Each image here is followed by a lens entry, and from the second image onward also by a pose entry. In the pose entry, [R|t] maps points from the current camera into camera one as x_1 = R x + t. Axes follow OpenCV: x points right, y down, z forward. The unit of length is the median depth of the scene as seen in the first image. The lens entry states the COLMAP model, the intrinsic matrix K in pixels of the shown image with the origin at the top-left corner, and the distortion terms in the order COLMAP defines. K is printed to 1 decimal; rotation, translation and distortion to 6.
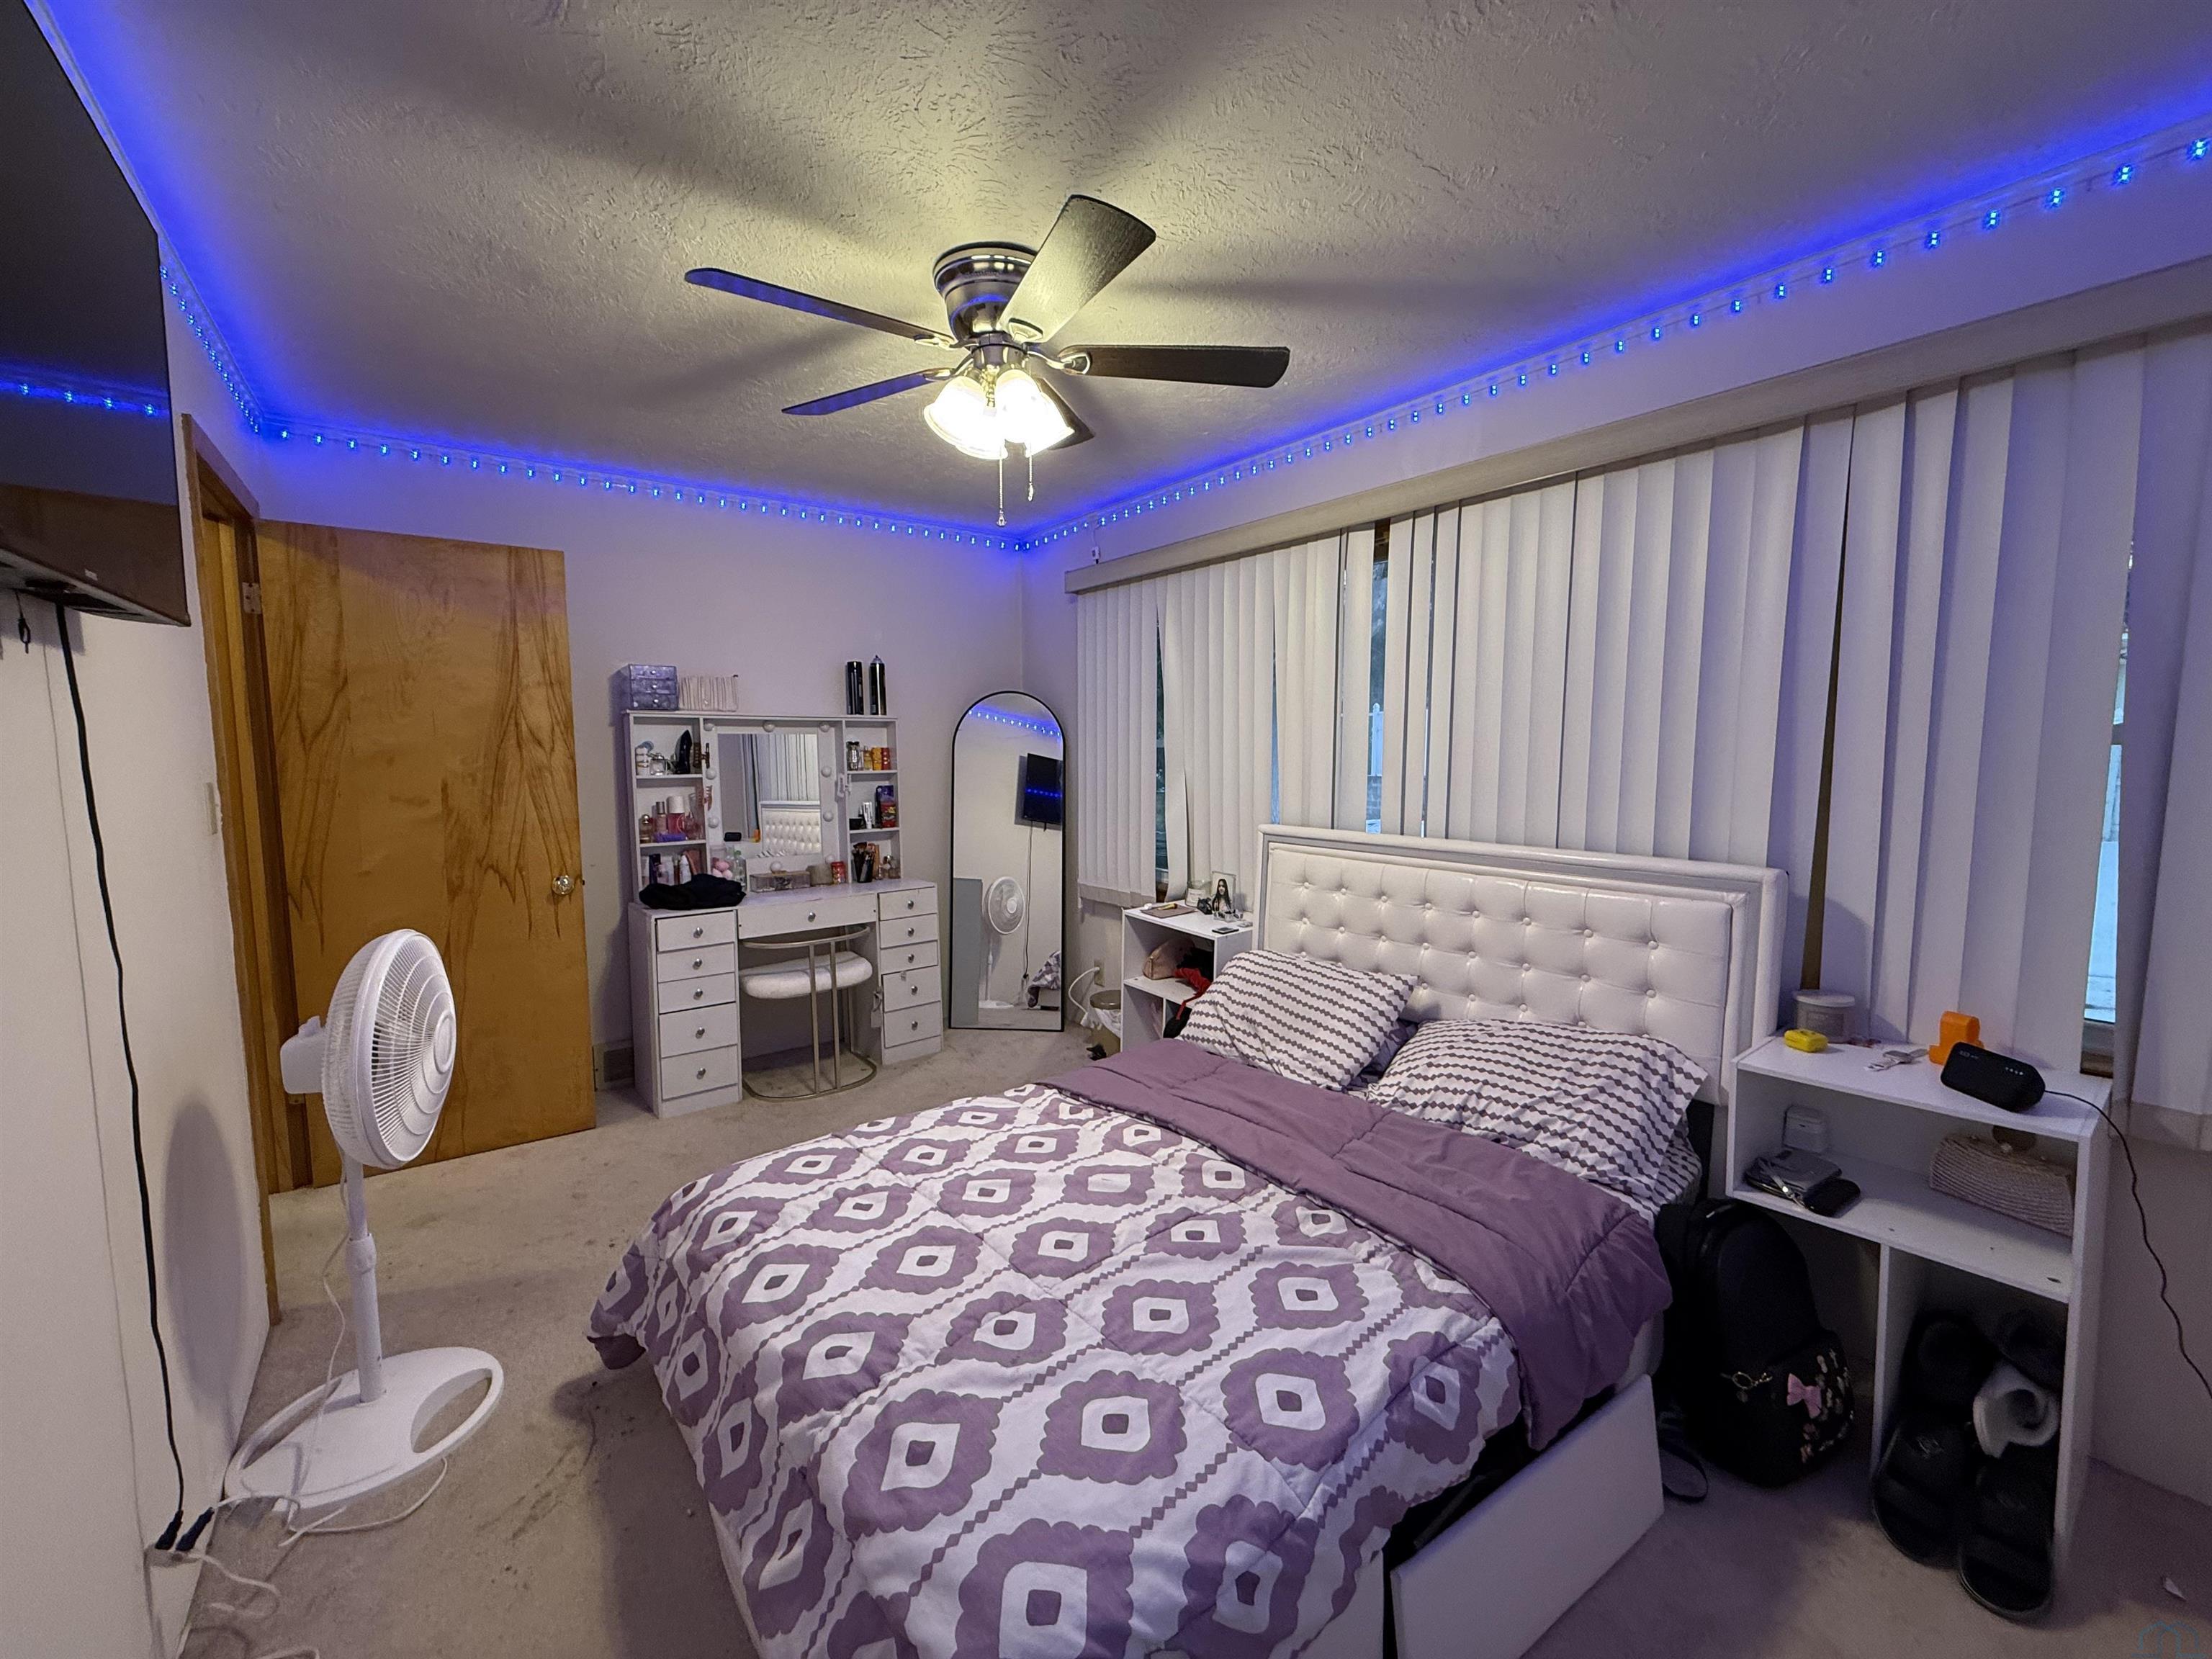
lens RADIAL K [[882.3, 0, 1101.4], [0, 882.3, 828.3], [0, 0, 1]] dist [0.000403, 0.000885]
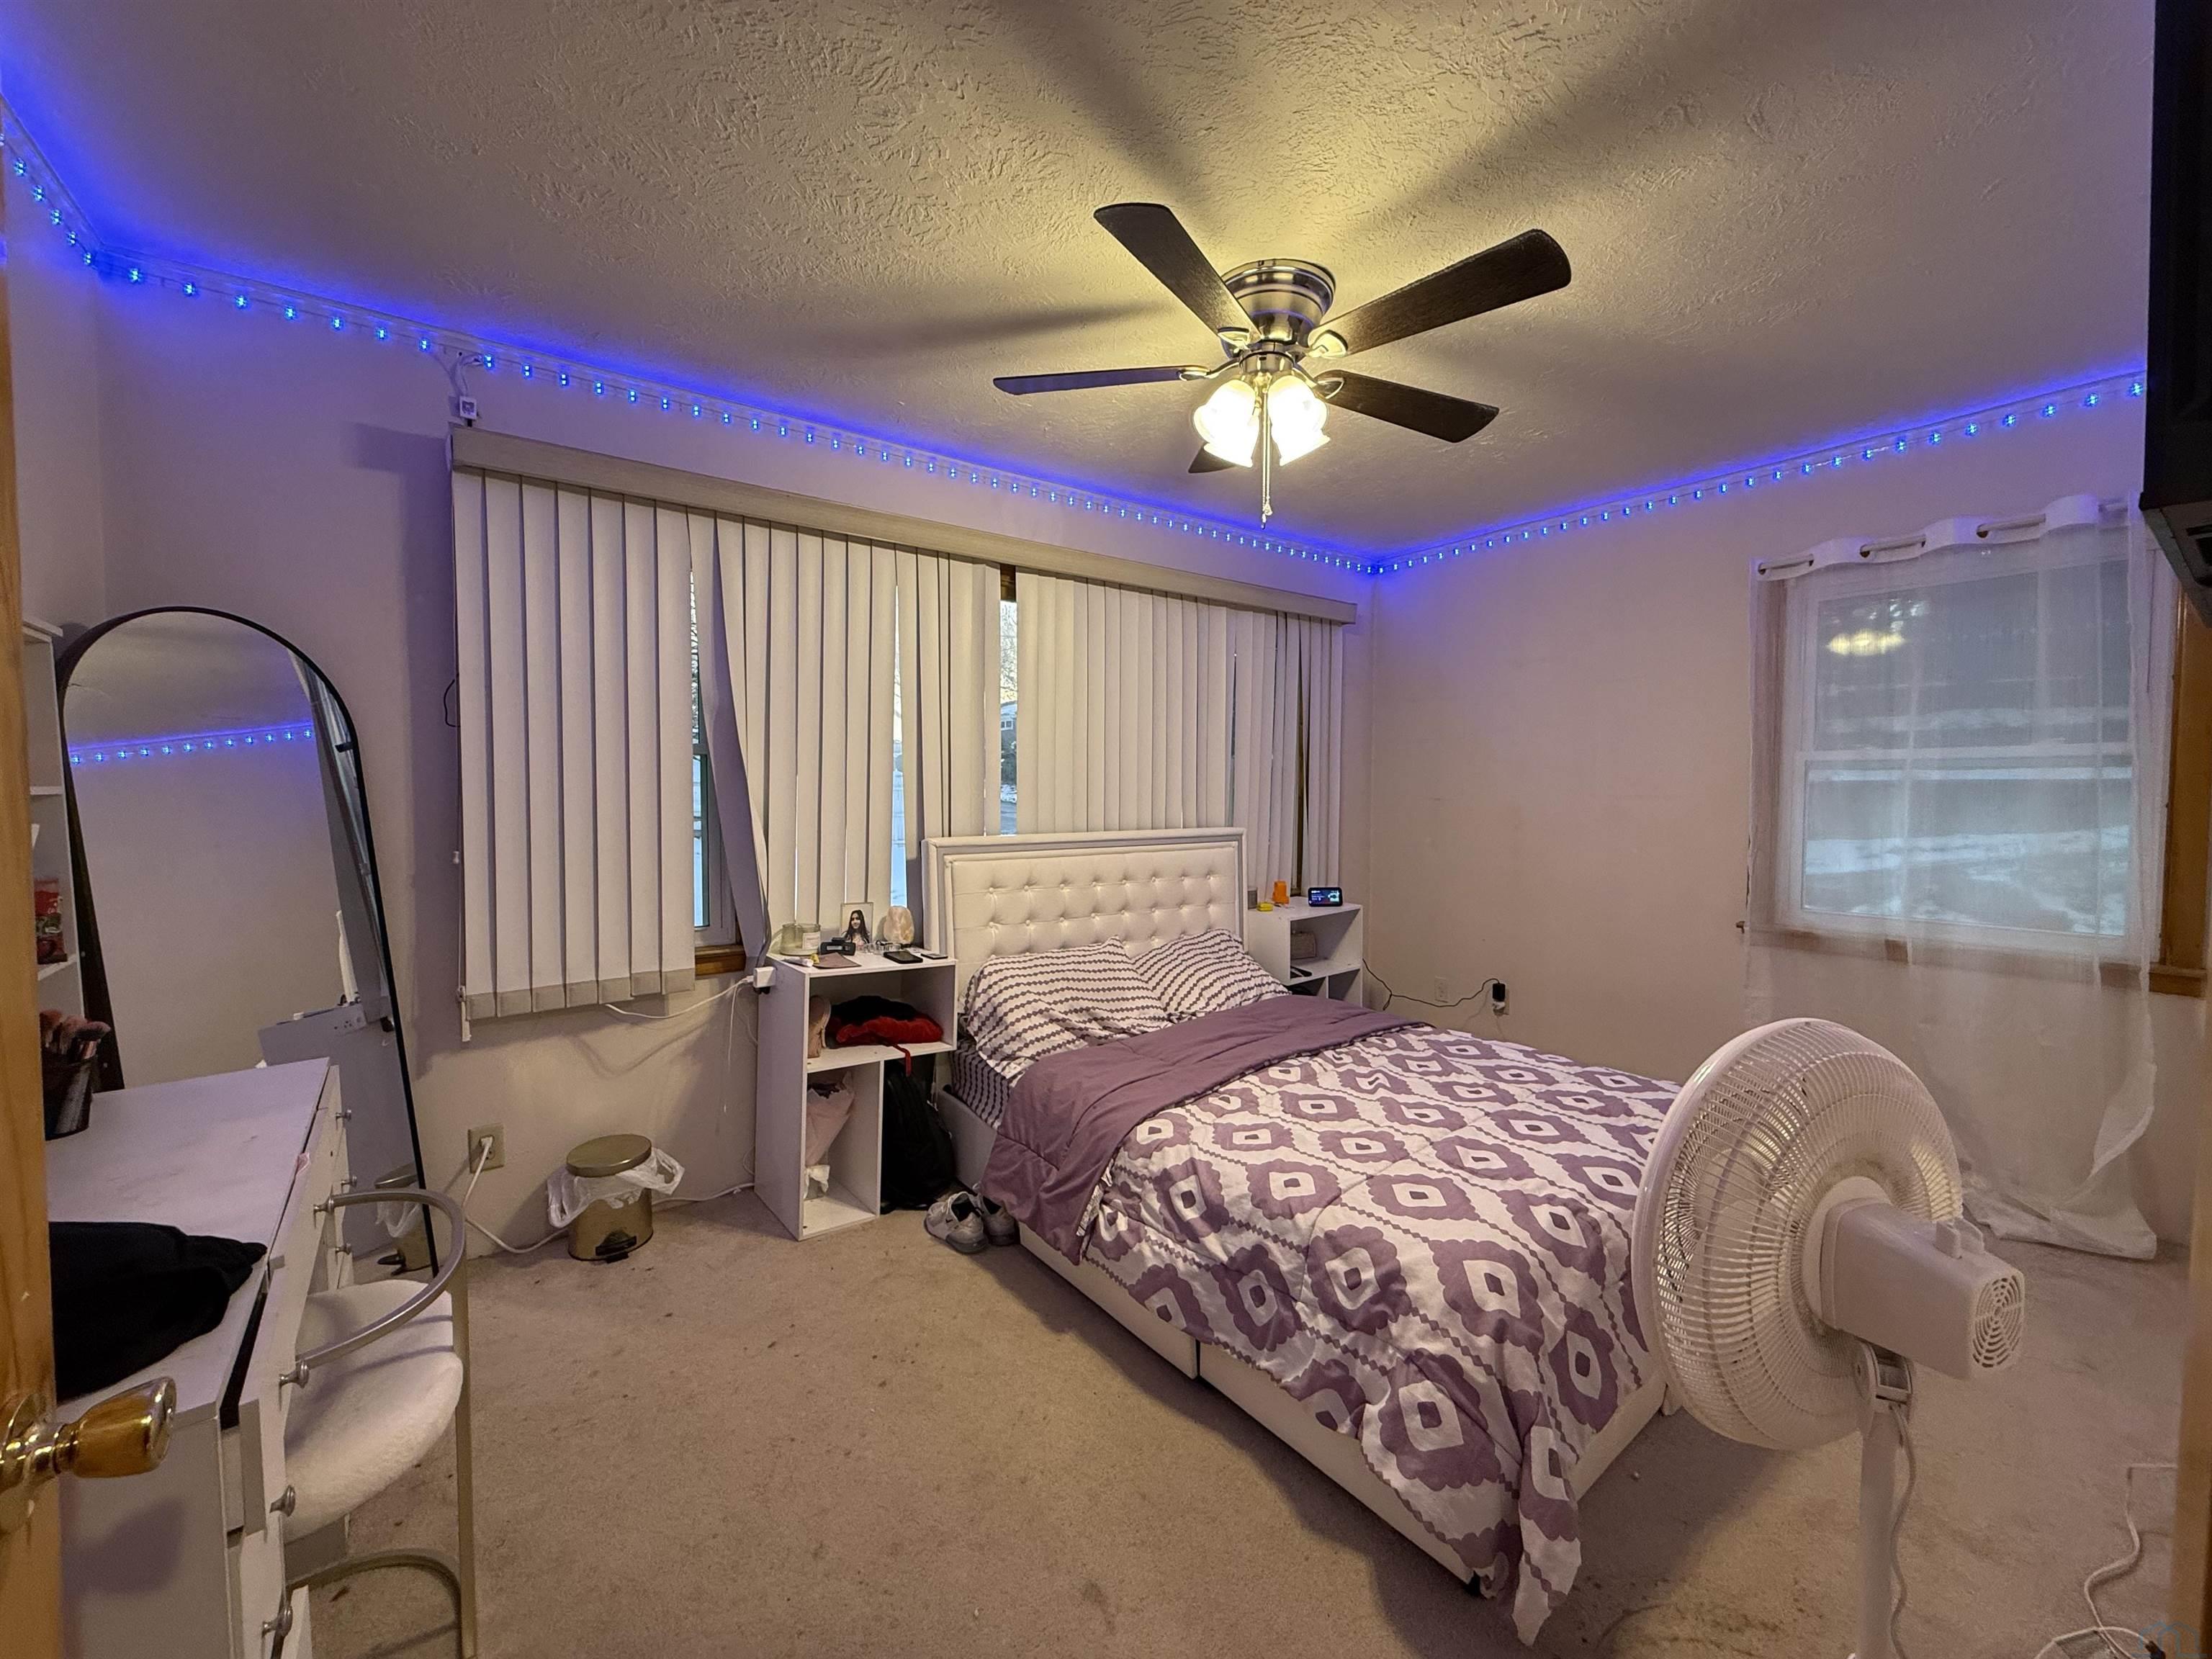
lens RADIAL K [[882.3, 0, 1097.1], [0, 882.3, 819.3], [0, 0, 1]] dist [0.000403, 0.000885]
pose [[0.010020, -0.037617, 0.999242, -0.850085], [0.086794, 0.995553, 0.036608, -0.048866], [-0.996176, 0.086362, 0.013241, 0.896740]]
